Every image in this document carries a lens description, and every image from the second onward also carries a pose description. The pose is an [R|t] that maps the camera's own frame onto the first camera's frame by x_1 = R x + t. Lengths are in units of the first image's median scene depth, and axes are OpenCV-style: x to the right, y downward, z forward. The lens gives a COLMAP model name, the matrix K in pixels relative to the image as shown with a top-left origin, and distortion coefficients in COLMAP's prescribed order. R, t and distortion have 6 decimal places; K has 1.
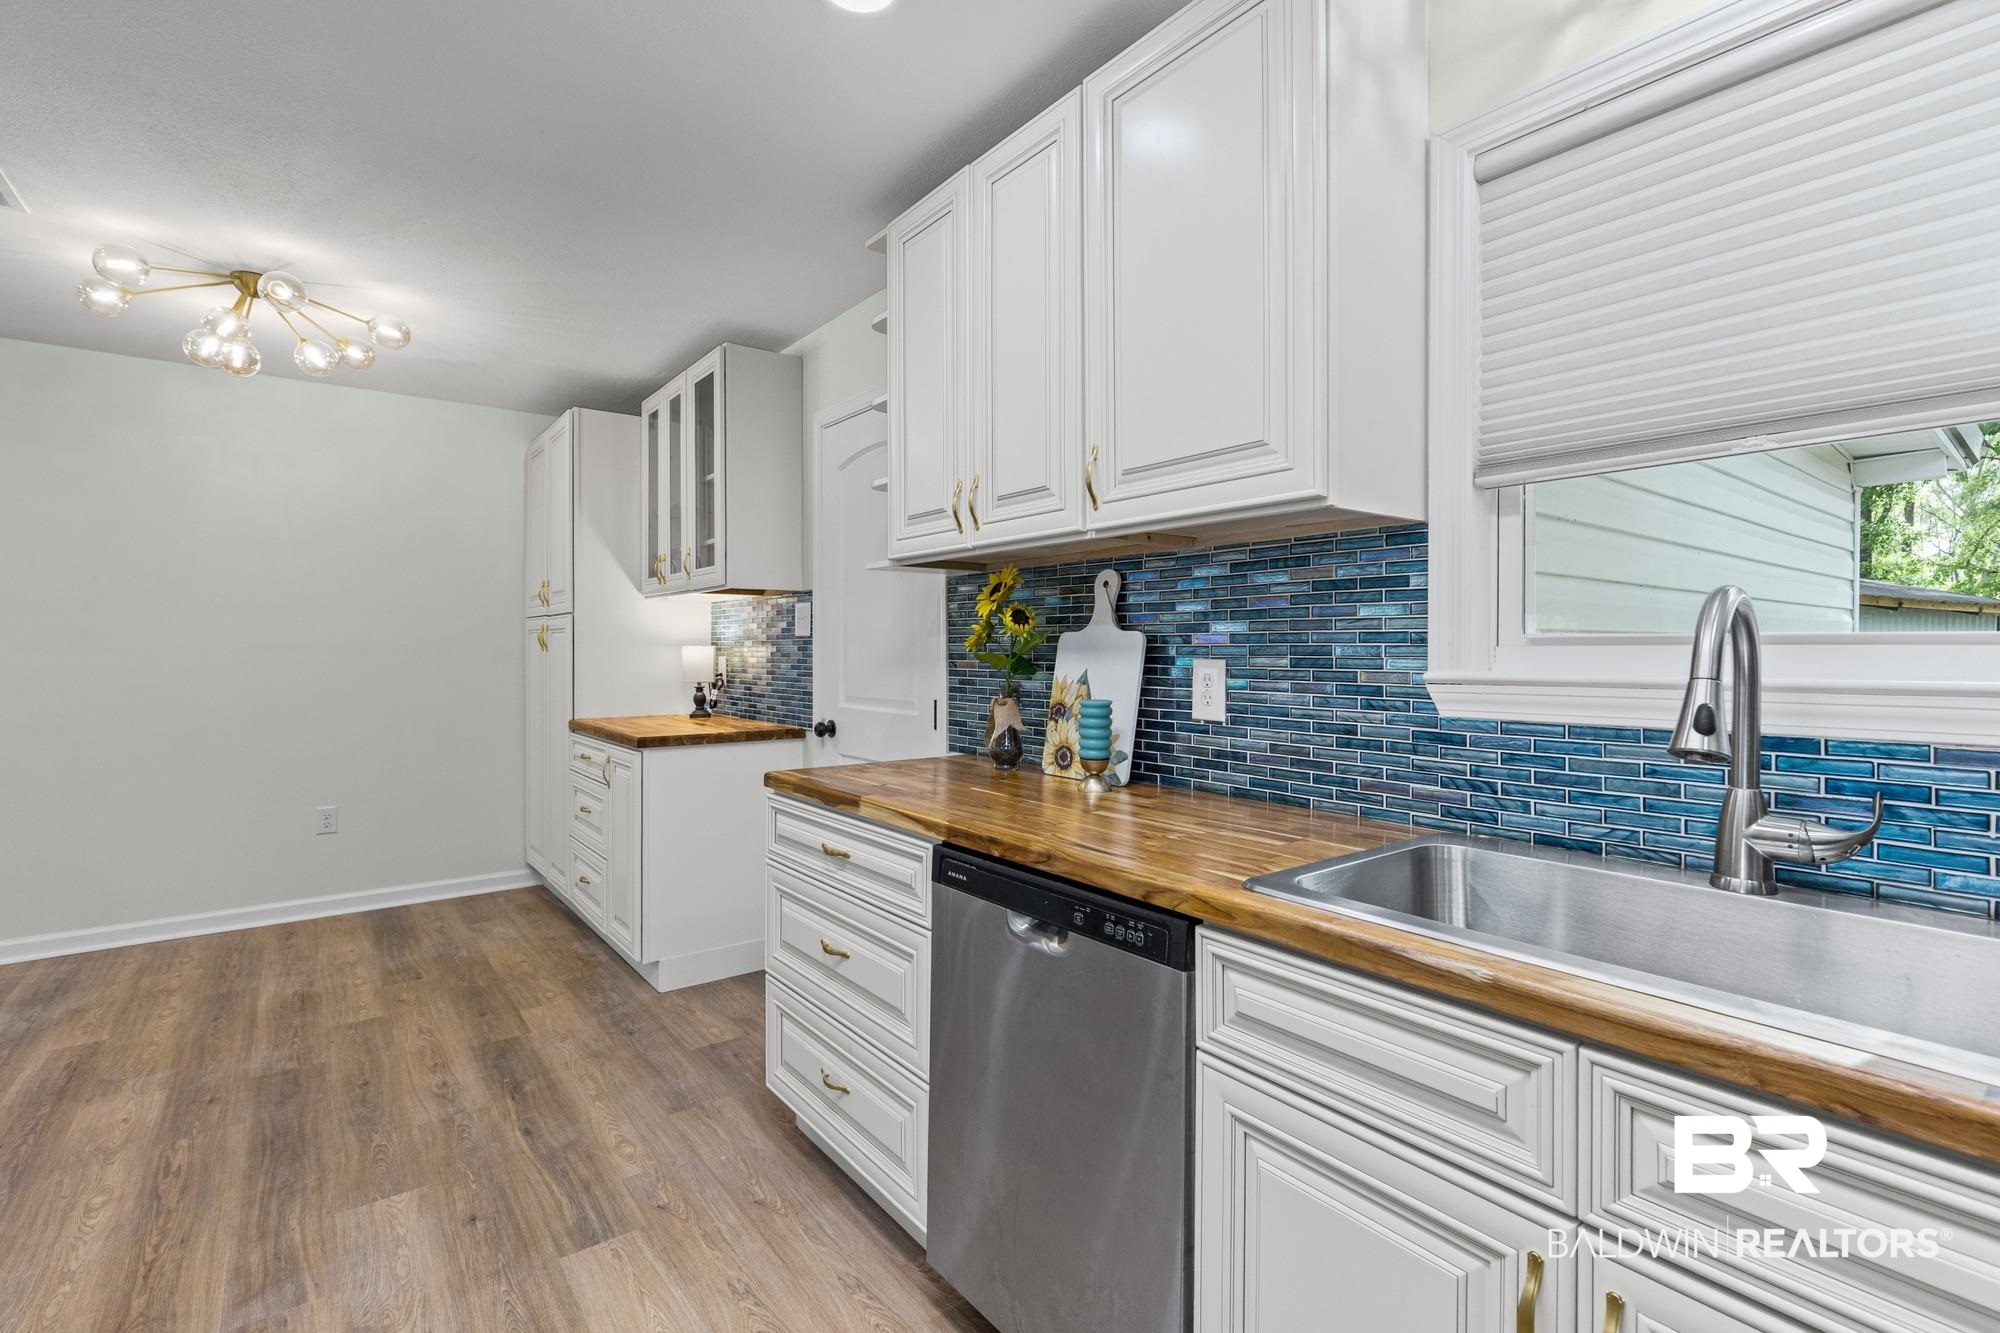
lens RADIAL K [[908.0, 0, 998.7], [0, 908.0, 650.8], [0, 0, 1]] dist [0.002306, -0.000193]
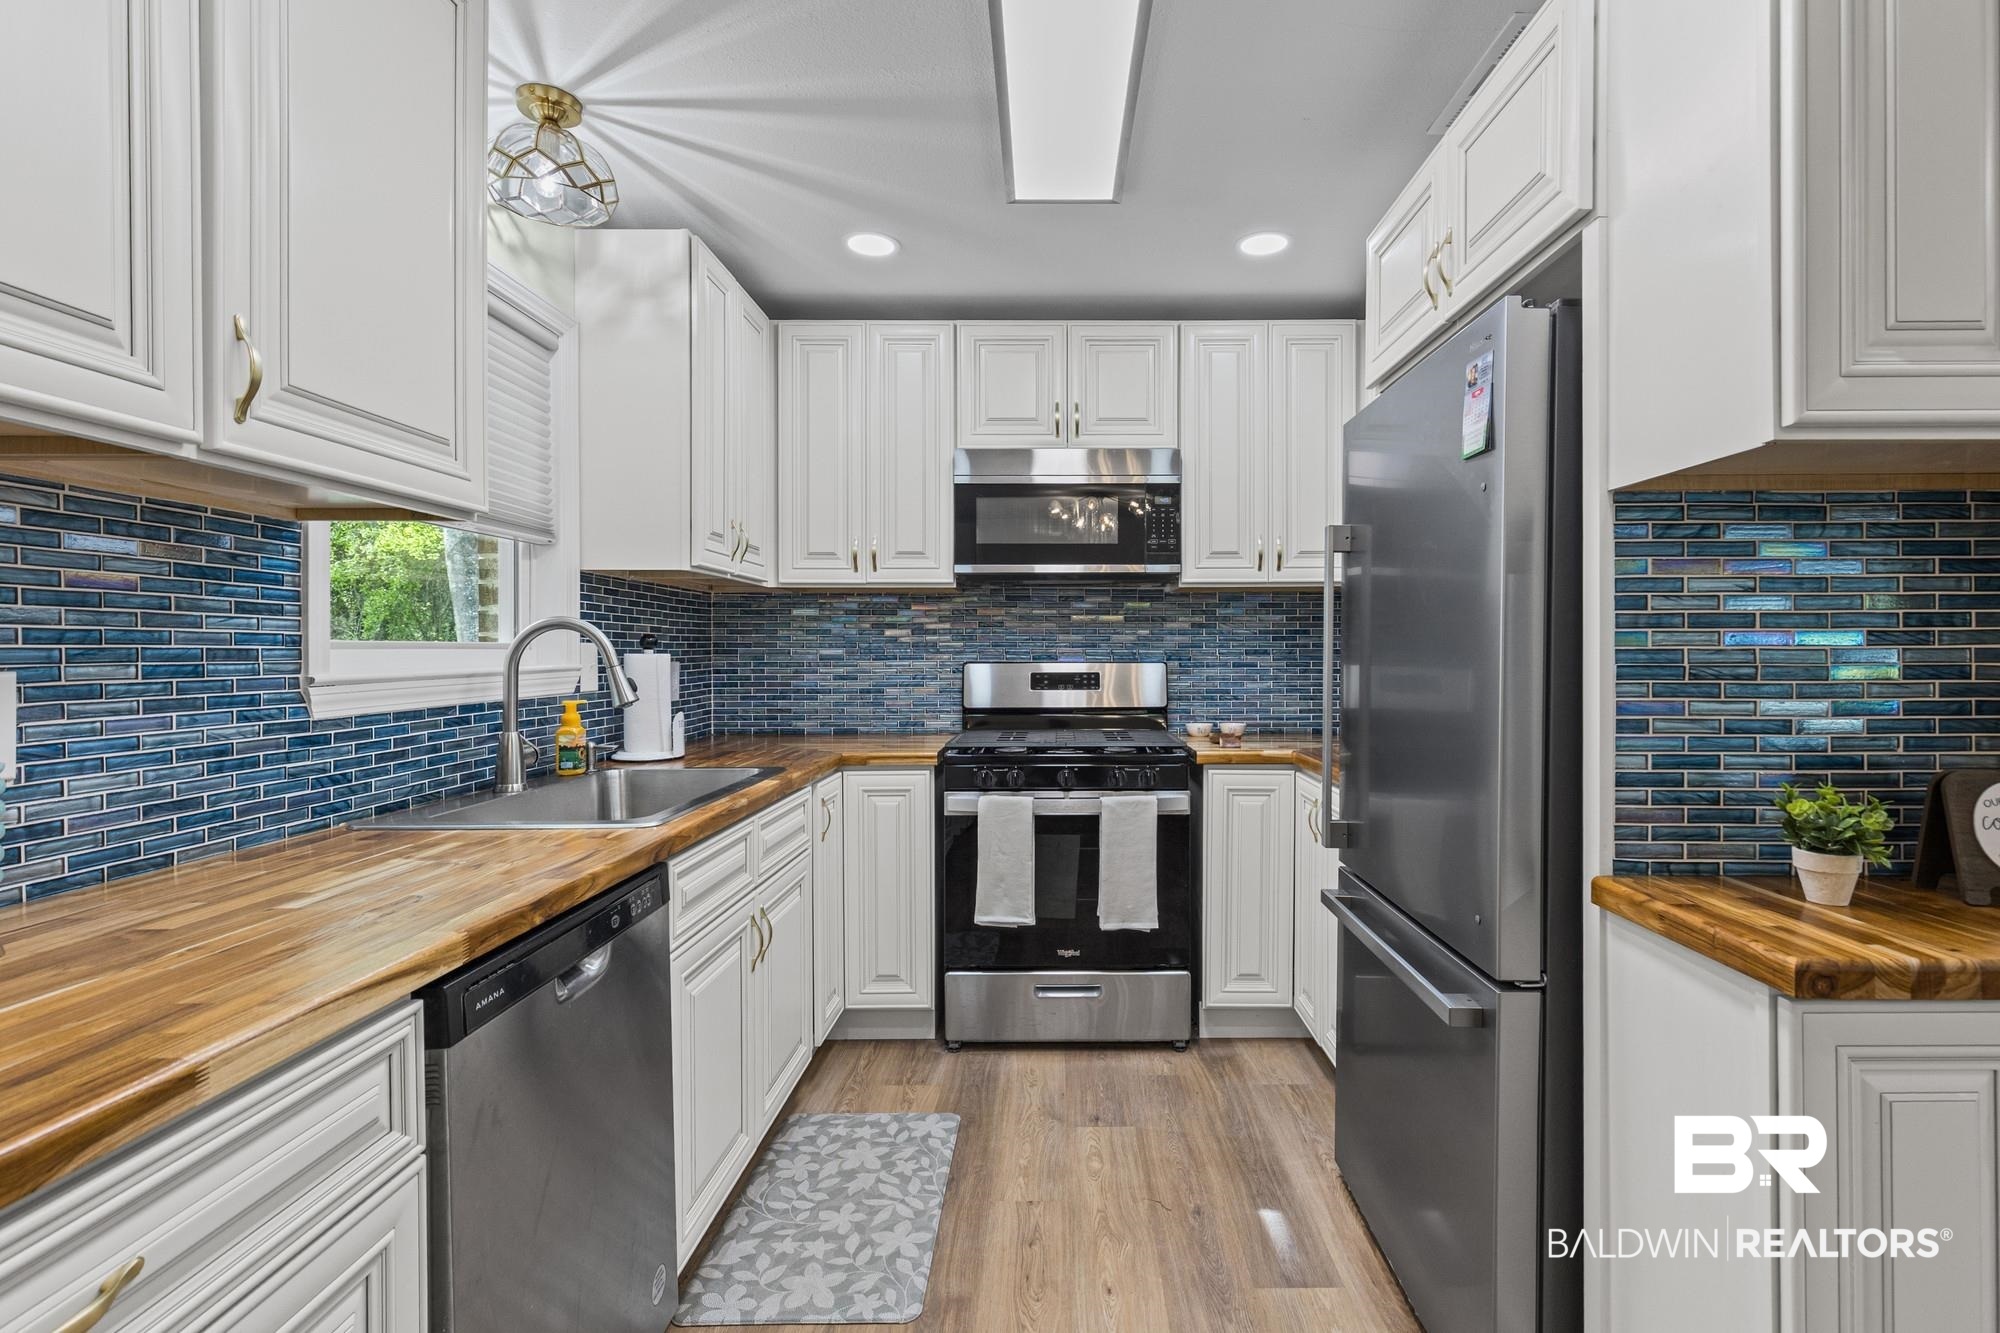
lens RADIAL K [[932.8, 0, 1060.3], [0, 932.8, 656.4], [0, 0, 1]] dist [0.002862, -0.000011]
pose [[-0.795817, -0.001242, 0.605536, -0.501779], [0.006508, 0.999923, 0.010605, -0.001613], [-0.605502, 0.012381, -0.795748, 0.828243]]
